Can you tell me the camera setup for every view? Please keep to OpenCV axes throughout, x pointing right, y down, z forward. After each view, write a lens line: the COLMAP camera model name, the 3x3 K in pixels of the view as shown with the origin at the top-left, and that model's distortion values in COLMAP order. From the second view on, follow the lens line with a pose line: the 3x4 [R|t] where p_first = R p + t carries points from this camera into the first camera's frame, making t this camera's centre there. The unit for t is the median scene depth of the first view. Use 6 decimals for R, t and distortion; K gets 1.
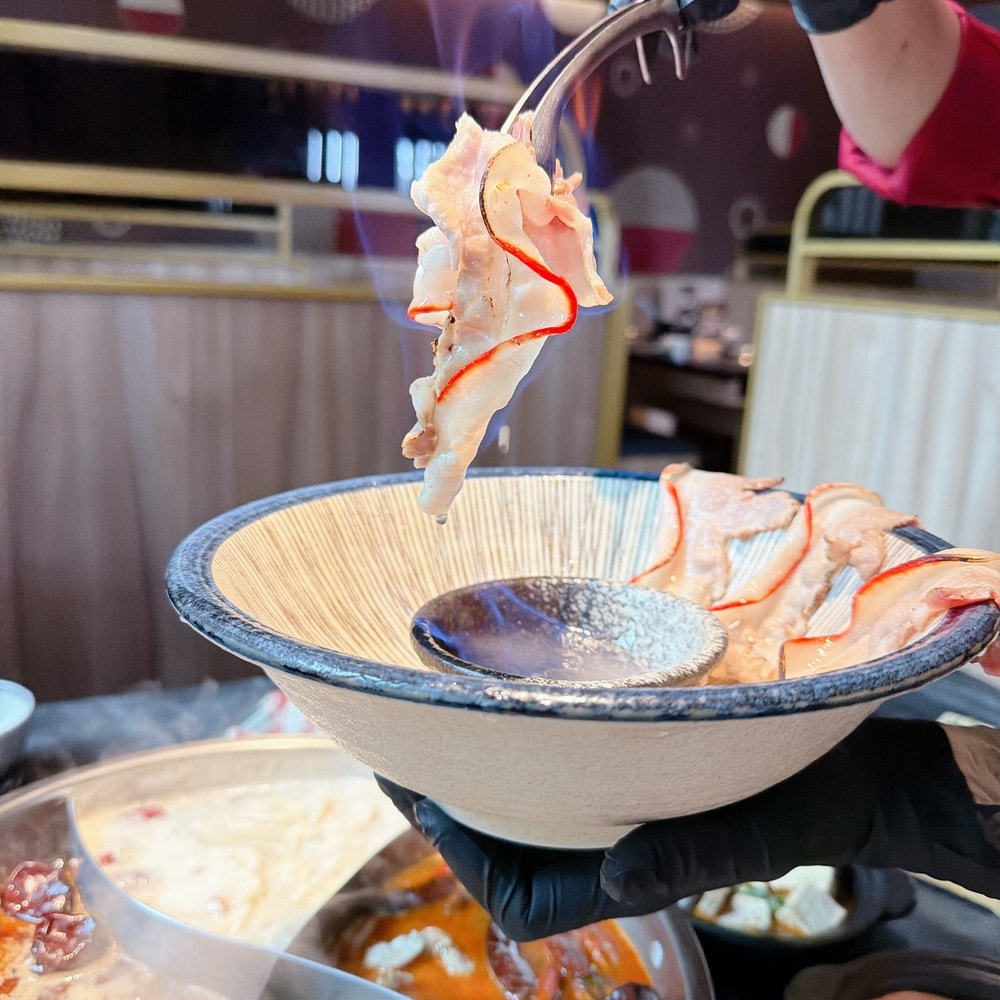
lens RADIAL K [[836.1, 0, 500.0], [0, 836.1, 500.0], [0, 0, 1]] dist [0.006821, 0.000526]
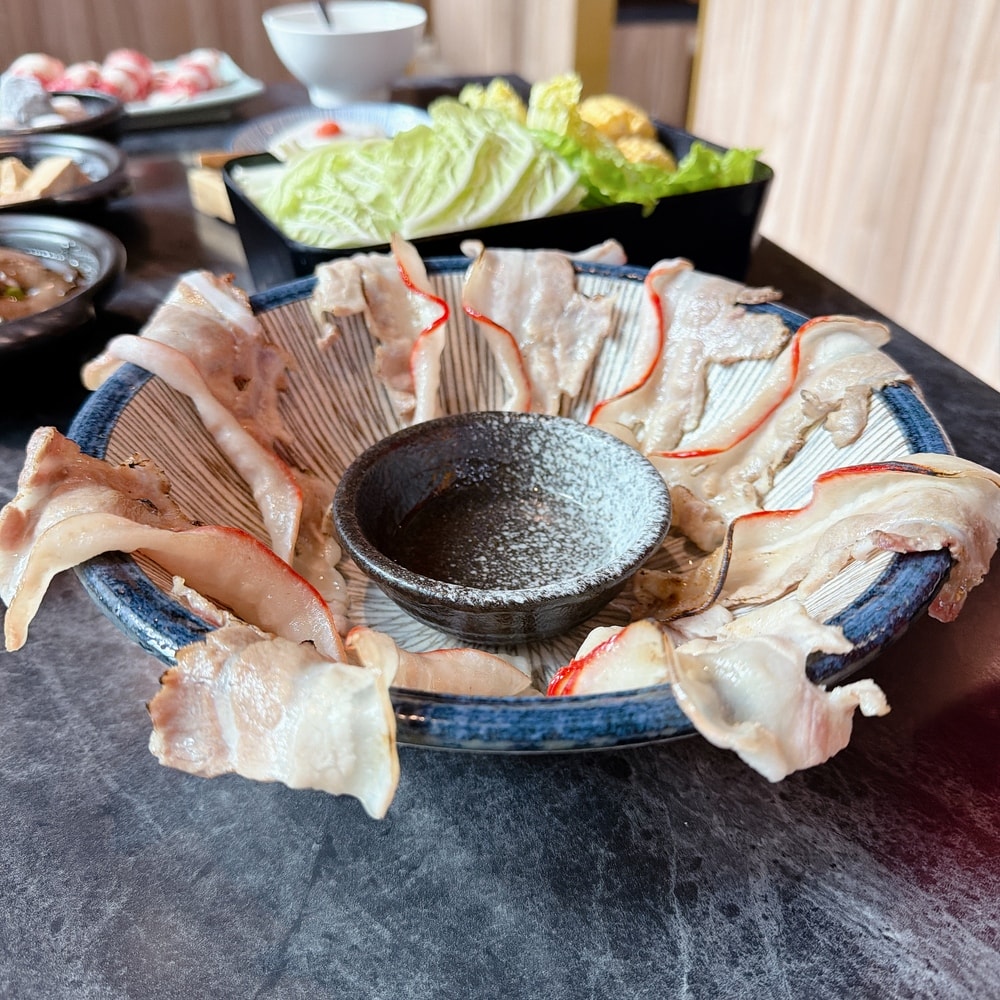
lens RADIAL K [[836.1, 0, 500.0], [0, 836.1, 500.0], [0, 0, 1]] dist [0.006821, 0.000526]
pose [[0.998472, 0.030859, -0.045844, 0.104003], [-0.011032, 0.924173, 0.381815, -0.175391], [0.054150, -0.380725, 0.923101, 0.113352]]
